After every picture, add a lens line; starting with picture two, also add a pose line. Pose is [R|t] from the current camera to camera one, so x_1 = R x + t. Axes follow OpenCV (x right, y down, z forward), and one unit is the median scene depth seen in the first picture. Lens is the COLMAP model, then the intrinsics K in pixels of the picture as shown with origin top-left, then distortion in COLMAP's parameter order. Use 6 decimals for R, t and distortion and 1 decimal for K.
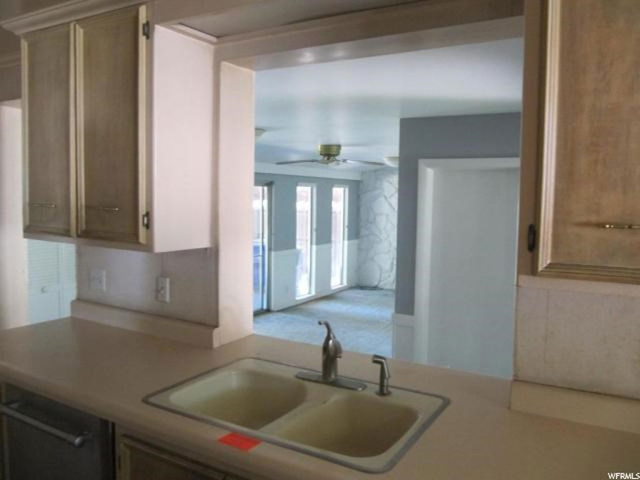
lens RADIAL K [[529.8, 0, 316.3], [0, 529.8, 229.7], [0, 0, 1]] dist [-0.040969, 0.010326]
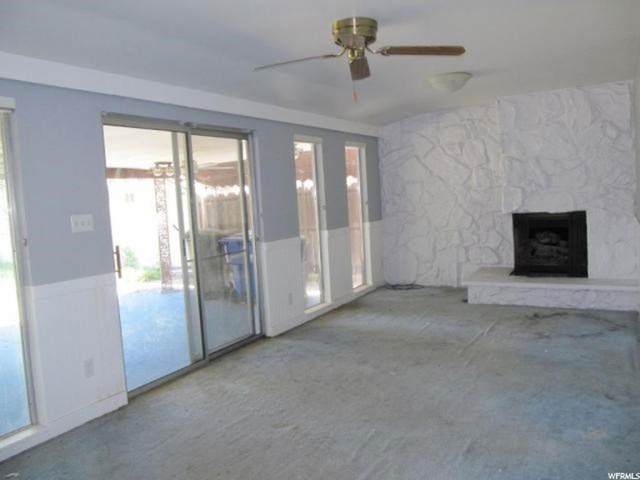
lens RADIAL K [[529.8, 0, 316.3], [0, 529.8, 229.7], [0, 0, 1]] dist [-0.040969, 0.010326]
pose [[0.997075, -0.075766, 0.010011, -0.020373], [0.075737, 0.997122, 0.003266, 0.024057], [-0.010229, -0.002498, 0.999945, 0.308705]]
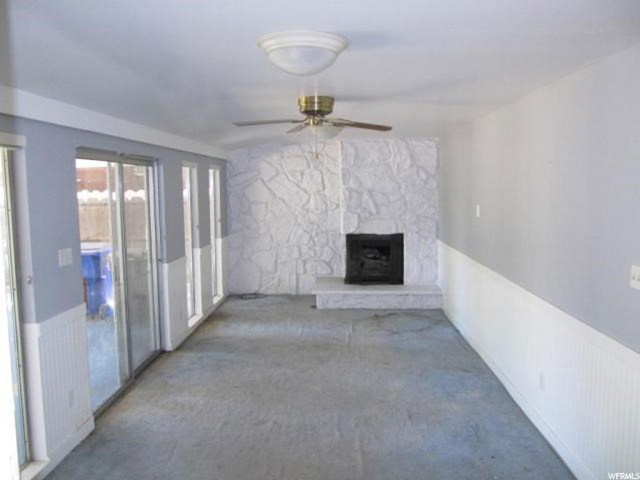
lens RADIAL K [[531.0, 0, 320.0], [0, 531.0, 240.0], [0, 0, 1]] dist [-0.034256, 0.004423]
pose [[0.879706, -0.073490, 0.469805, -0.186472], [0.053480, 0.997008, 0.055817, -0.013119], [-0.472501, -0.023978, 0.881004, 0.265934]]
